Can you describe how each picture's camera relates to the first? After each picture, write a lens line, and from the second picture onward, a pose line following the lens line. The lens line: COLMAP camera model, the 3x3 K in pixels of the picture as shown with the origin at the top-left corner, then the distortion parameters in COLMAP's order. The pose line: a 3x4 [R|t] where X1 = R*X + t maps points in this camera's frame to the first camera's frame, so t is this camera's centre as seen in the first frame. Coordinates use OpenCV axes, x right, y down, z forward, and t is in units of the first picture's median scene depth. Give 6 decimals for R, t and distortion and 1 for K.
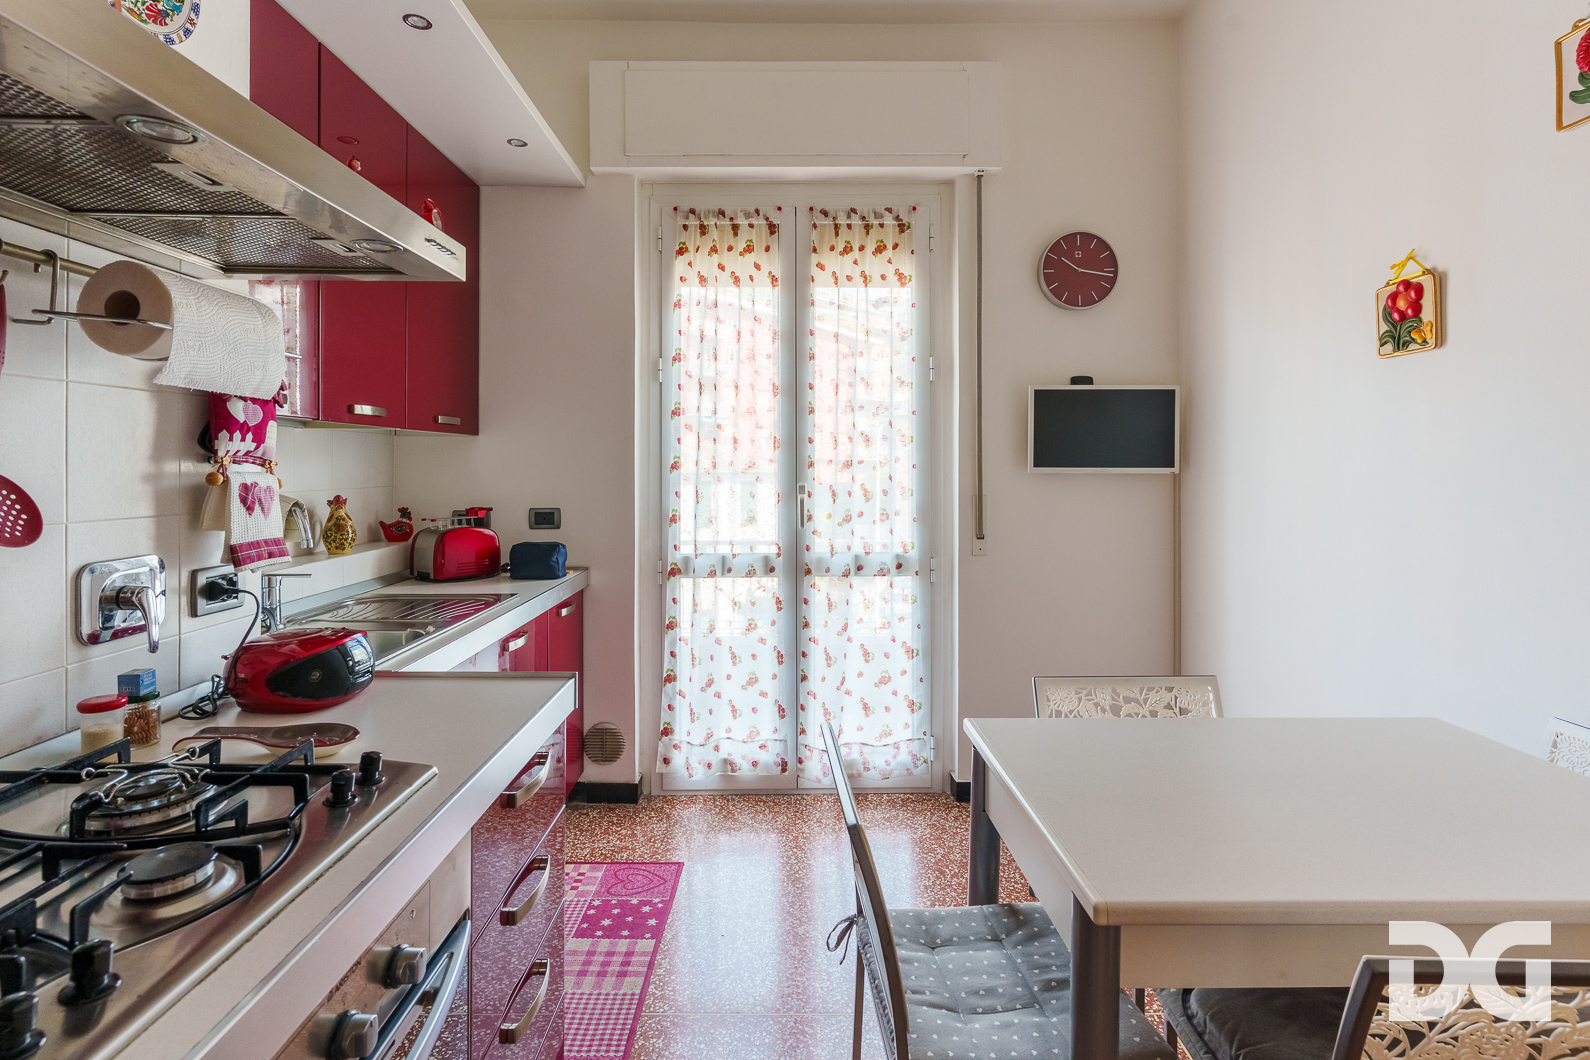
lens RADIAL K [[776.8, 0, 792.2], [0, 776.8, 458.1], [0, 0, 1]] dist [0.001366, 0.001160]
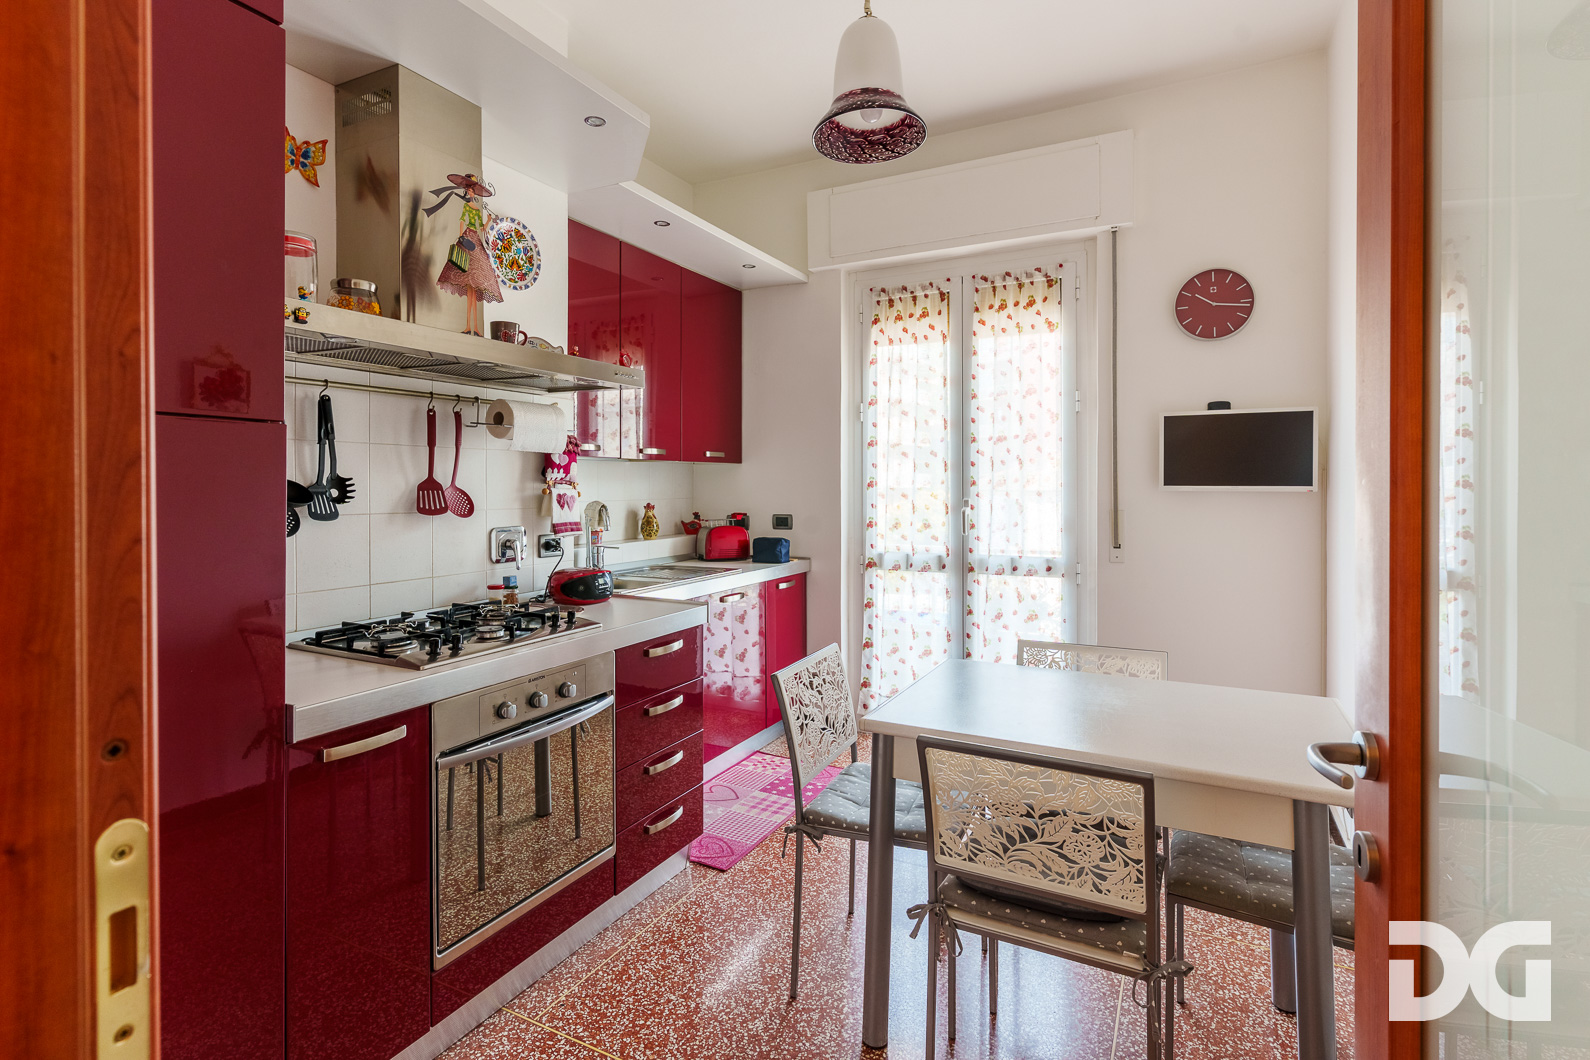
lens RADIAL K [[764.4, 0, 794.4], [0, 764.4, 477.5], [0, 0, 1]] dist [0.001806, 0.000906]
pose [[0.887901, -0.004238, -0.460016, 0.336785], [0.005392, 0.999985, 0.001195, -0.004082], [0.460004, -0.003542, 0.887910, -0.218182]]
